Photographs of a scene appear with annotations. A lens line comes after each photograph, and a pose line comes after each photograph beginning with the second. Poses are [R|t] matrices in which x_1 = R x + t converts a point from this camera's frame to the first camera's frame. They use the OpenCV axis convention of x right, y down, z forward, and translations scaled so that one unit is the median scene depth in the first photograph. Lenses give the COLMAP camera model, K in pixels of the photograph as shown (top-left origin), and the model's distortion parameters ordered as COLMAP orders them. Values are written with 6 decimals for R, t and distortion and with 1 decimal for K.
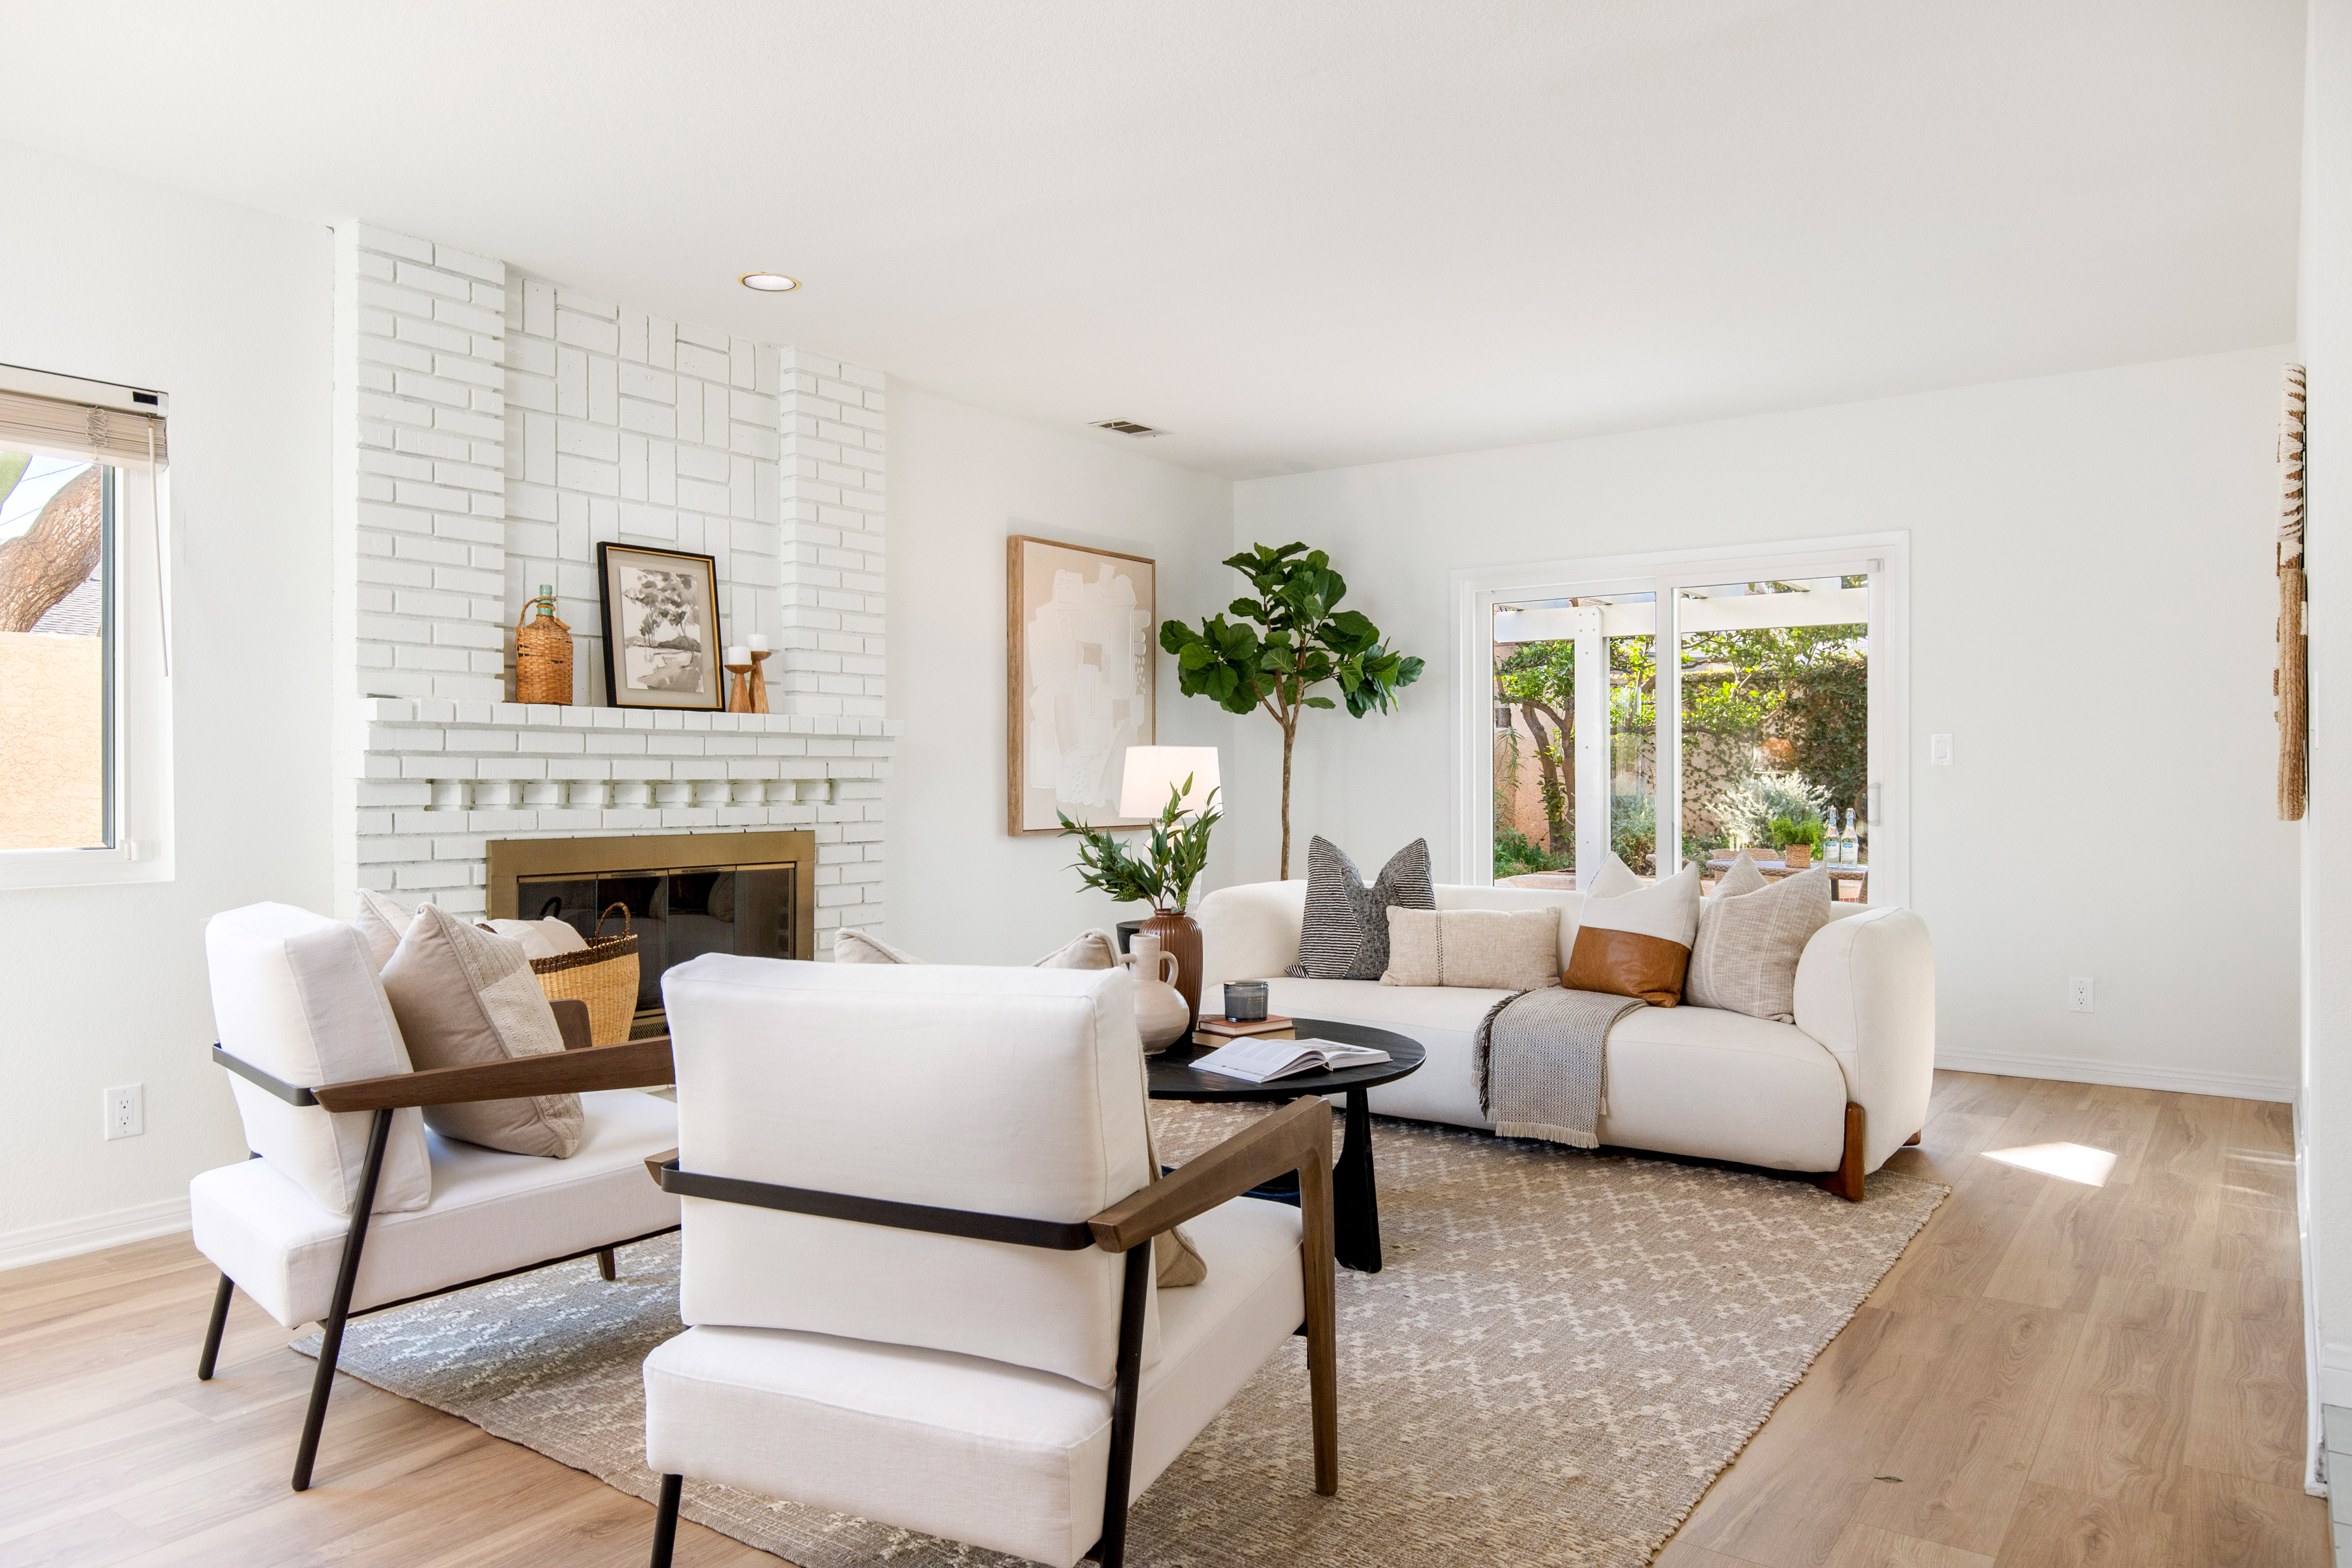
lens RADIAL K [[1606.3, 0, 1176.0], [0, 1606.3, 784.0], [0, 0, 1]] dist [0.005392, -0.002493]
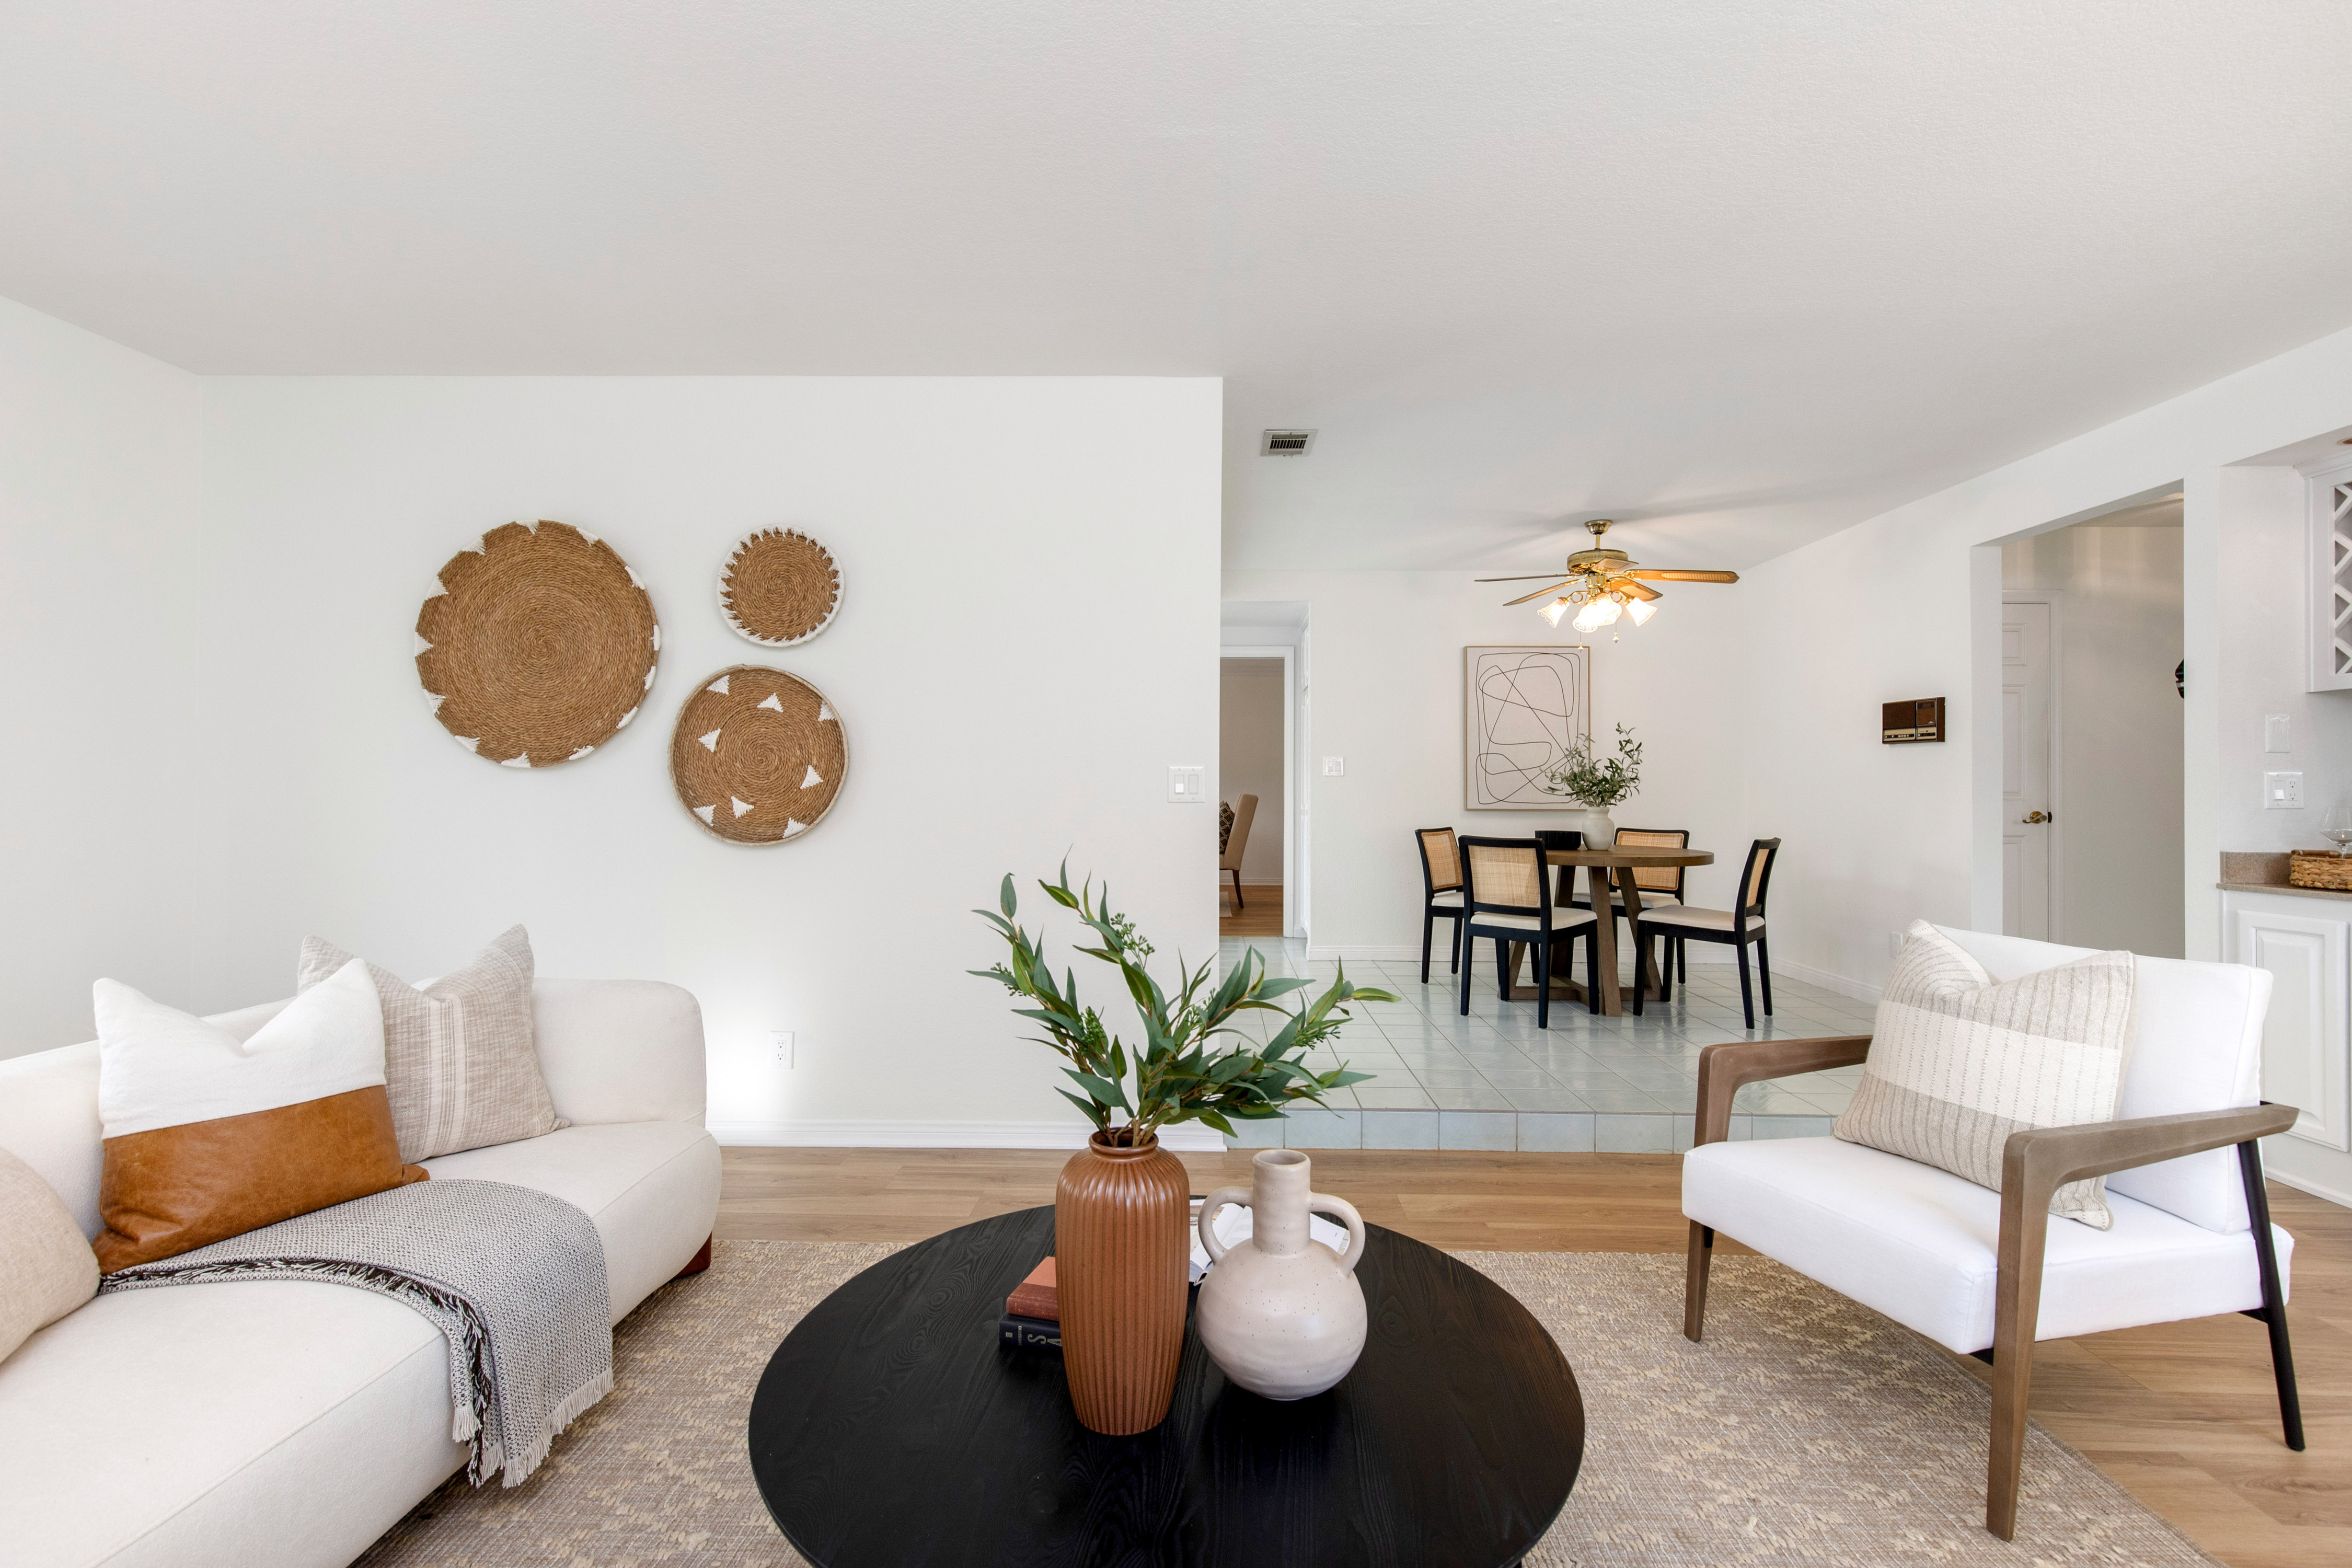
lens RADIAL K [[1058.7, 0, 1189.2], [0, 1058.7, 774.4], [0, 0, 1]] dist [0.002833, 0.000061]
pose [[-0.550425, 0.010226, 0.834822, -0.225264], [0.000013, 0.999925, -0.012240, -0.019690], [-0.834885, -0.006727, -0.550383, 0.956269]]
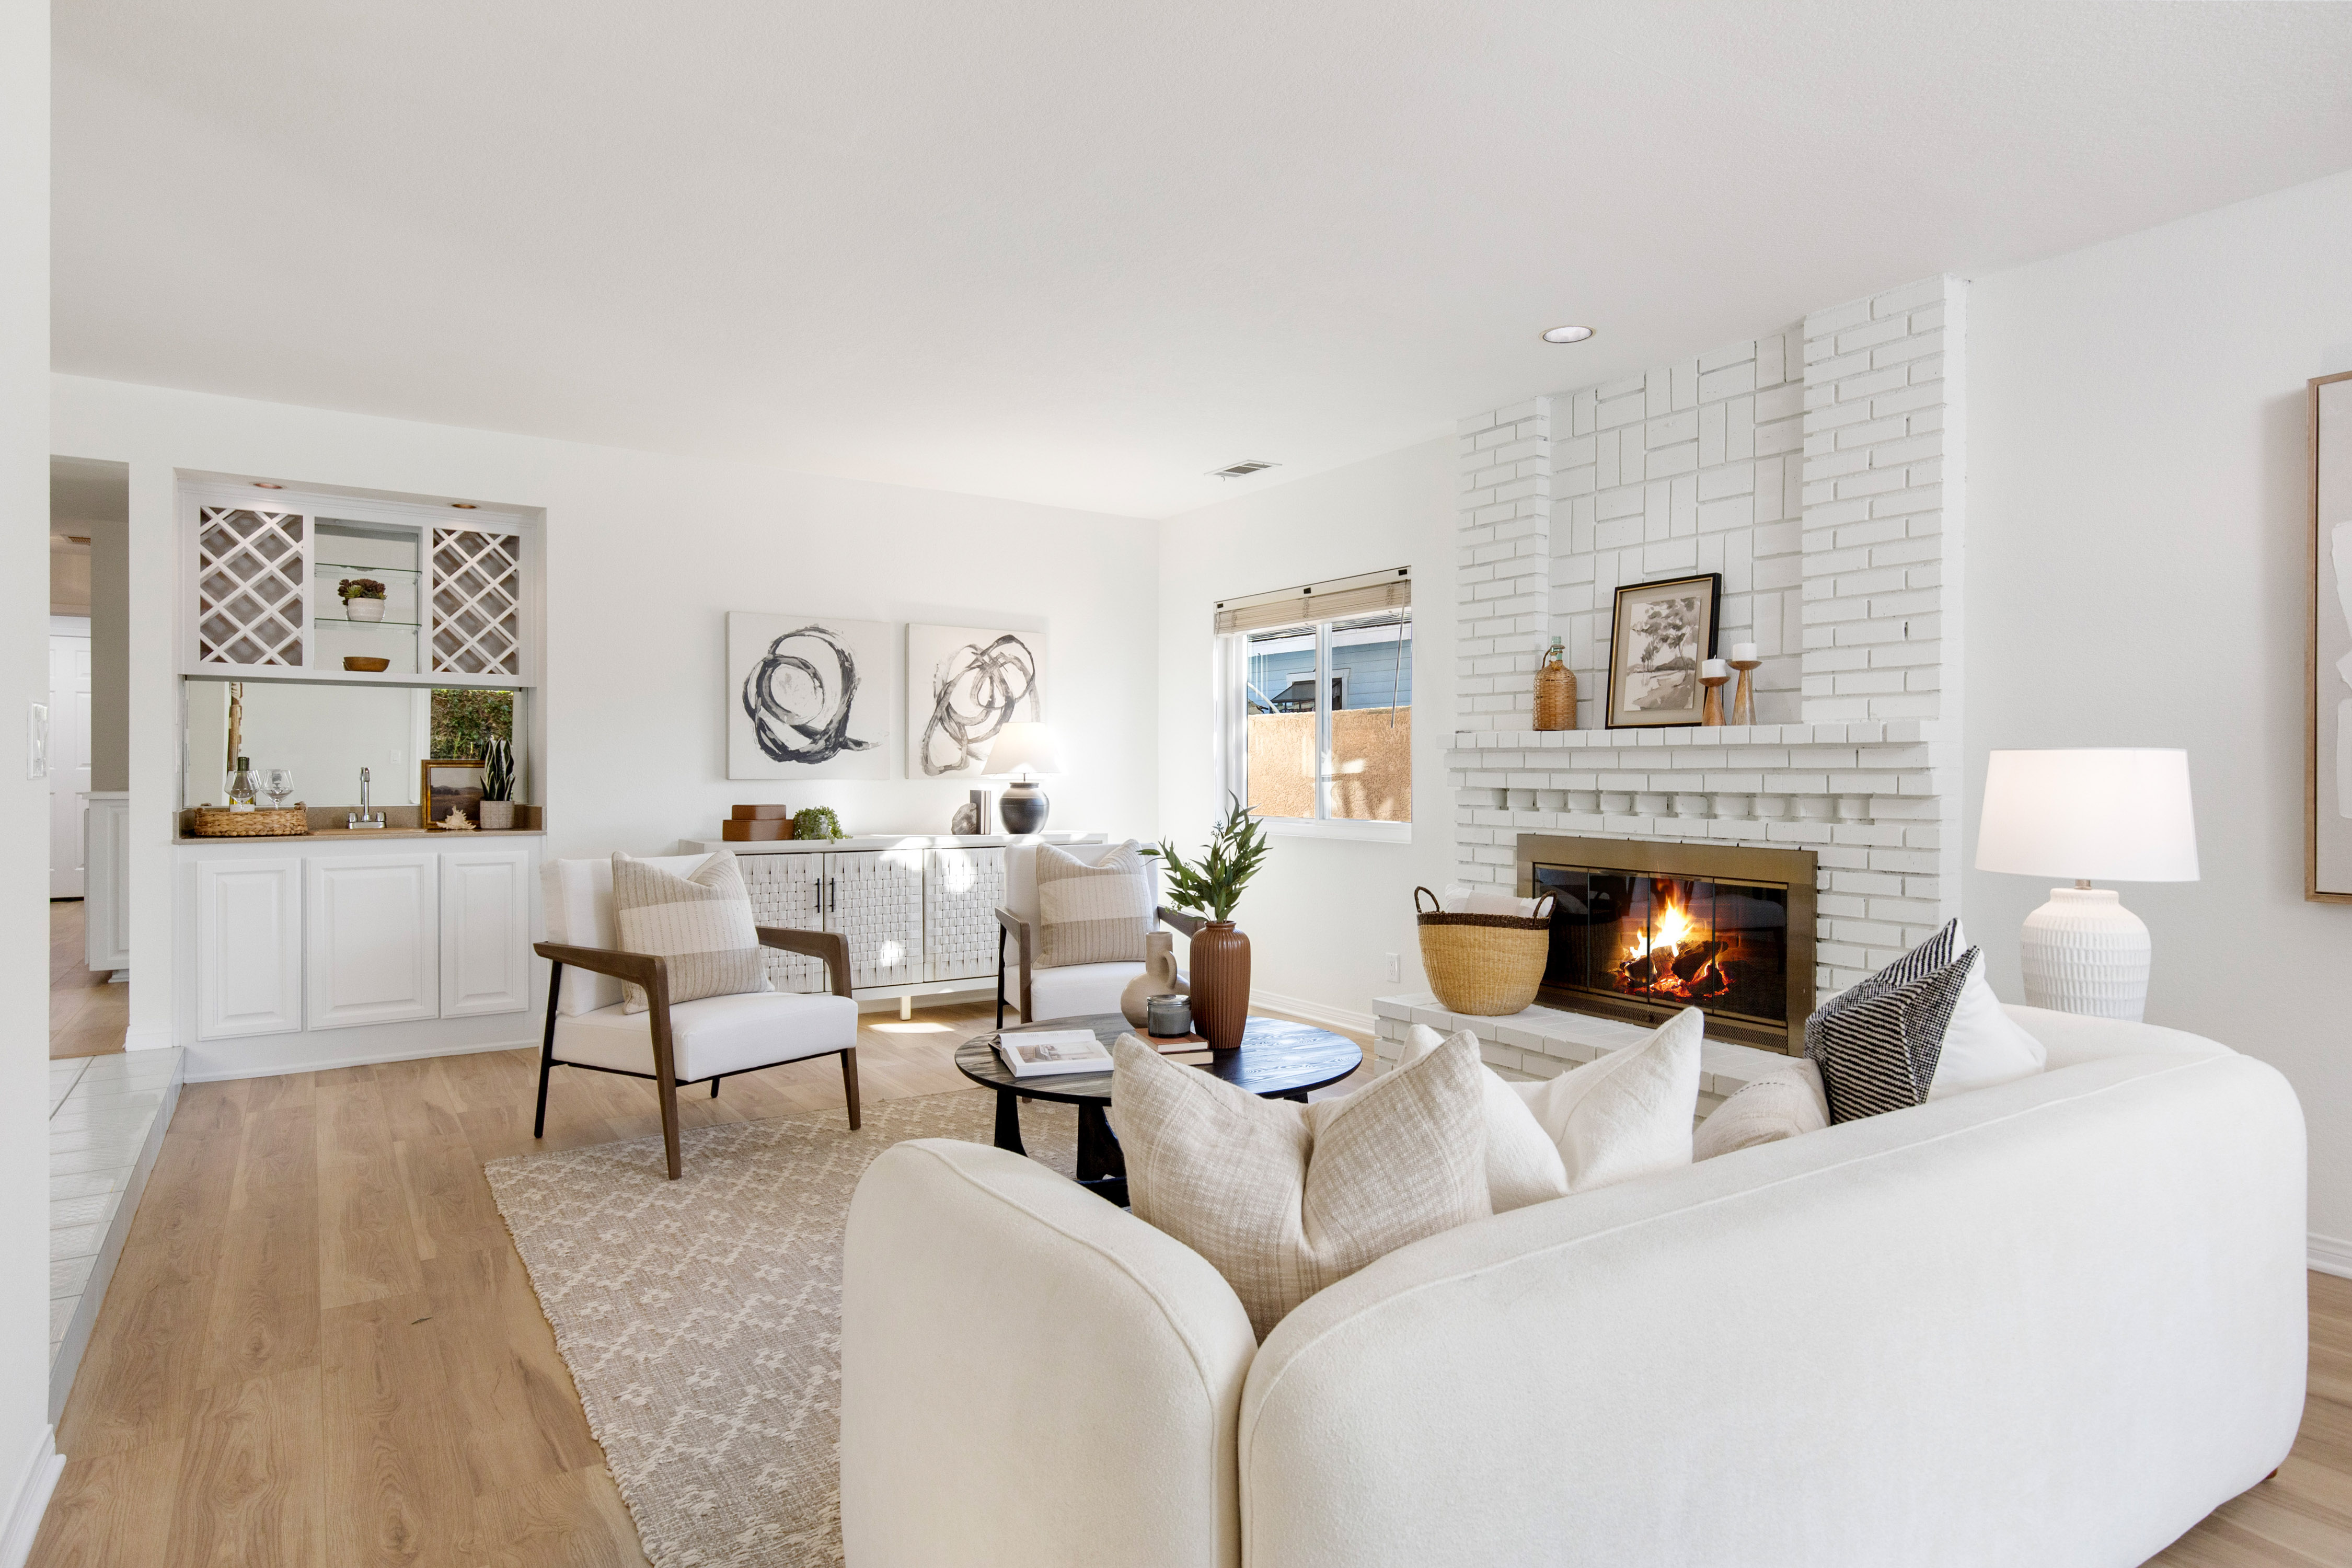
lens RADIAL K [[1313.4, 0, 1177.4], [0, 1313.4, 779.7], [0, 0, 1]] dist [-0.002745, 0.000547]
pose [[-0.369144, 0.004072, -0.929363, 0.654314], [-0.008591, 0.999933, 0.007793, -0.015270], [0.929332, 0.010861, -0.369084, 1.061143]]
